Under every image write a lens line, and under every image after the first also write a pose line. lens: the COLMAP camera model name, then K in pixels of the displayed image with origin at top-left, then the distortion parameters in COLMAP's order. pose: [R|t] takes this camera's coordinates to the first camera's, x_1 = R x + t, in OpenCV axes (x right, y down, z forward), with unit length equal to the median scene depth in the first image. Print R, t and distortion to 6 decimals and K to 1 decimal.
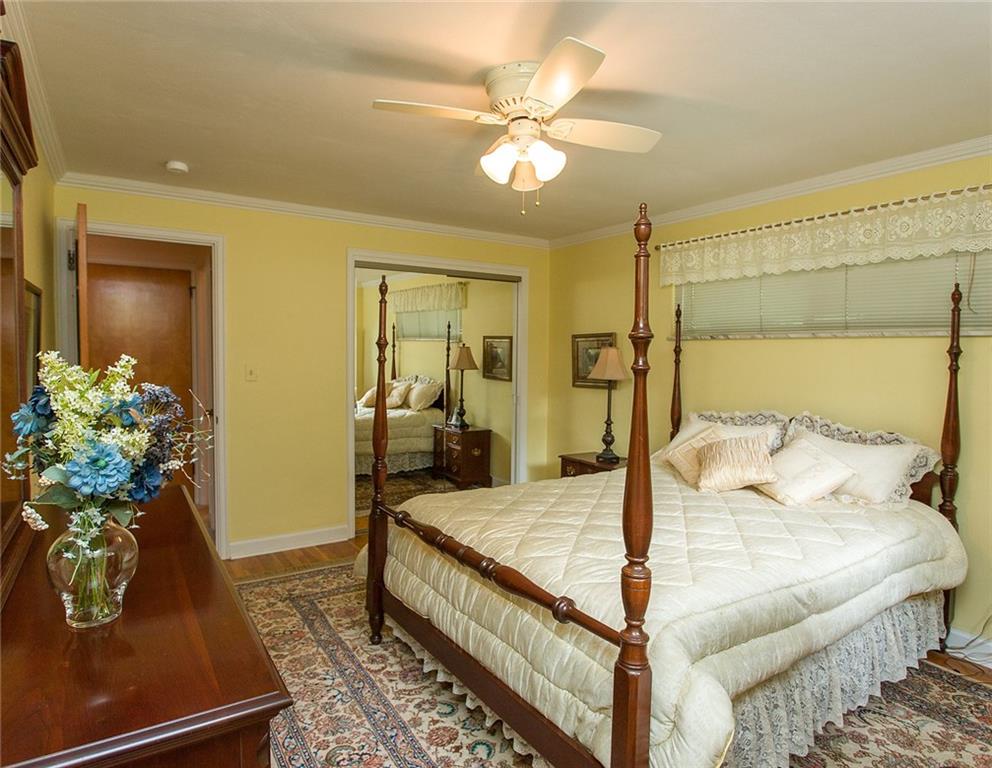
lens RADIAL K [[582.9, 0, 496.0], [0, 582.9, 384.0], [0, 0, 1]] dist [-0.004714, -0.000877]
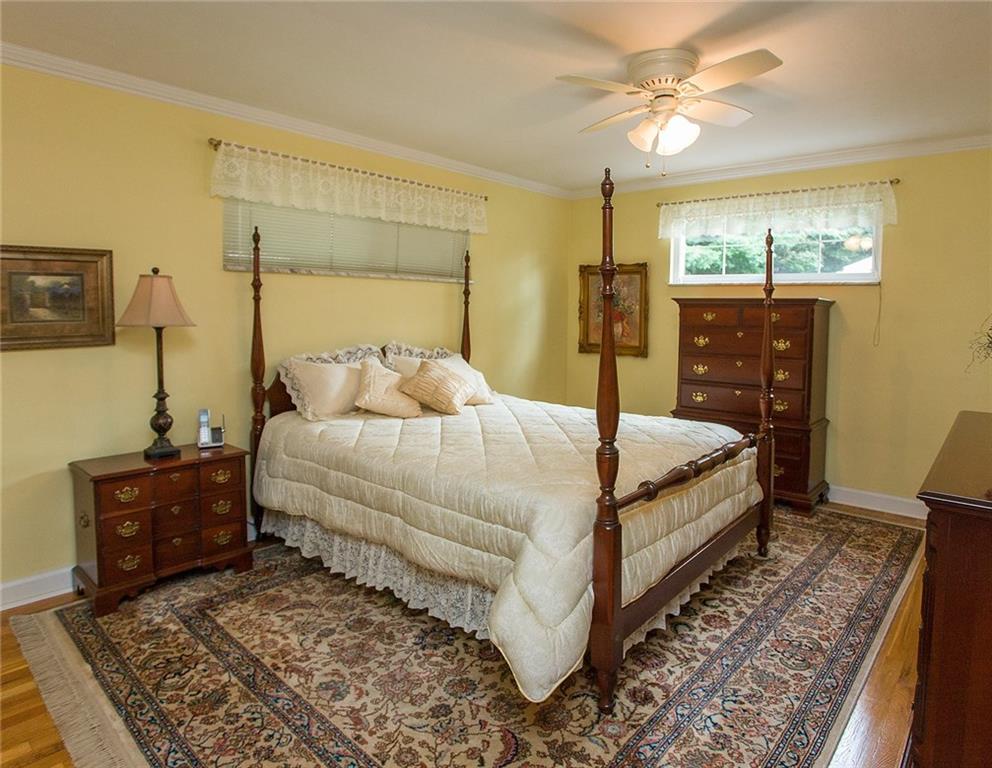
lens RADIAL K [[593.0, 0, 497.8], [0, 593.0, 351.9], [0, 0, 1]] dist [0.001957, 0.001219]
pose [[-0.262566, -0.108910, 0.958748, -0.869560], [0.017226, 0.992922, 0.117509, -0.086044], [-0.964760, 0.047369, -0.258832, 1.370789]]
